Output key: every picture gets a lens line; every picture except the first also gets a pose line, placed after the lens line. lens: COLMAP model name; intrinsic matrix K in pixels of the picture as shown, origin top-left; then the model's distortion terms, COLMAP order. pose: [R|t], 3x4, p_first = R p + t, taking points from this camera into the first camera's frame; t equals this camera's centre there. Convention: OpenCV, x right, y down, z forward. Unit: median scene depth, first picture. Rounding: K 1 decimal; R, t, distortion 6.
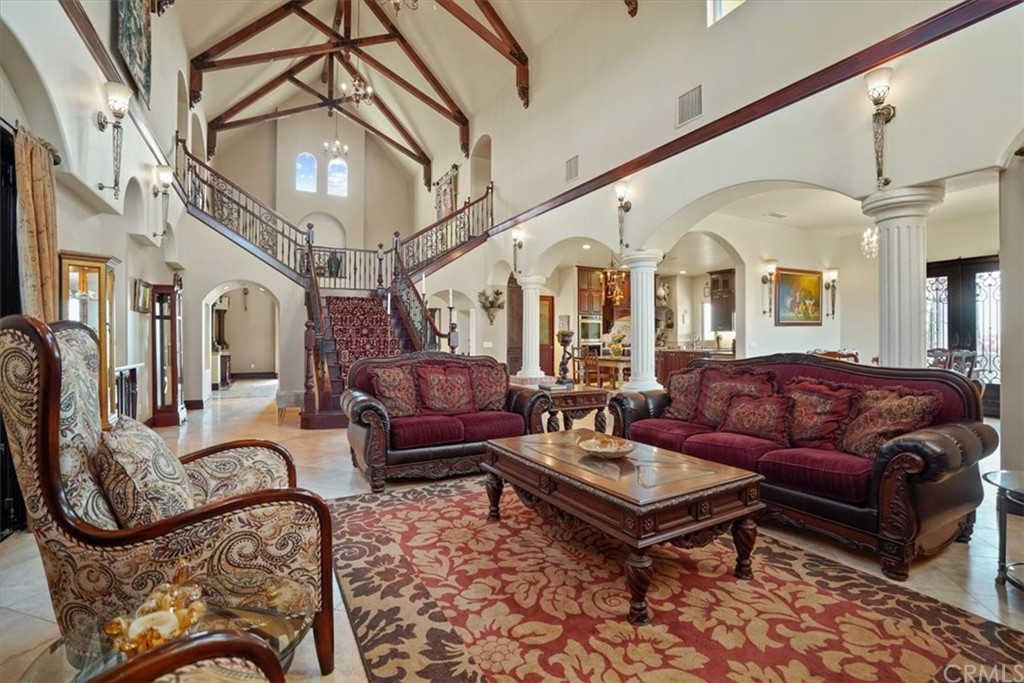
lens RADIAL K [[471.7, 0, 512.9], [0, 471.7, 334.9], [0, 0, 1]] dist [-0.039186, 0.000703]
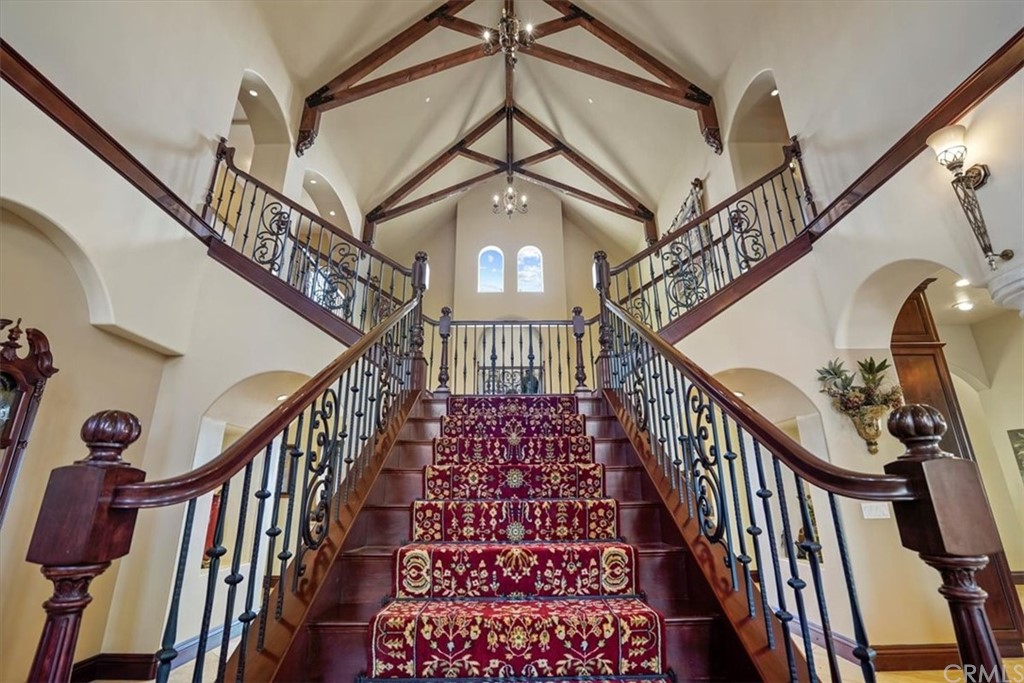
lens RADIAL K [[471.7, 0, 512.9], [0, 471.7, 334.9], [0, 0, 1]] dist [-0.039186, 0.000703]
pose [[0.883985, -0.159850, -0.439339, -0.120391], [0.013141, 0.947856, -0.318429, 0.001287], [0.467331, 0.275713, 0.839990, 0.539418]]
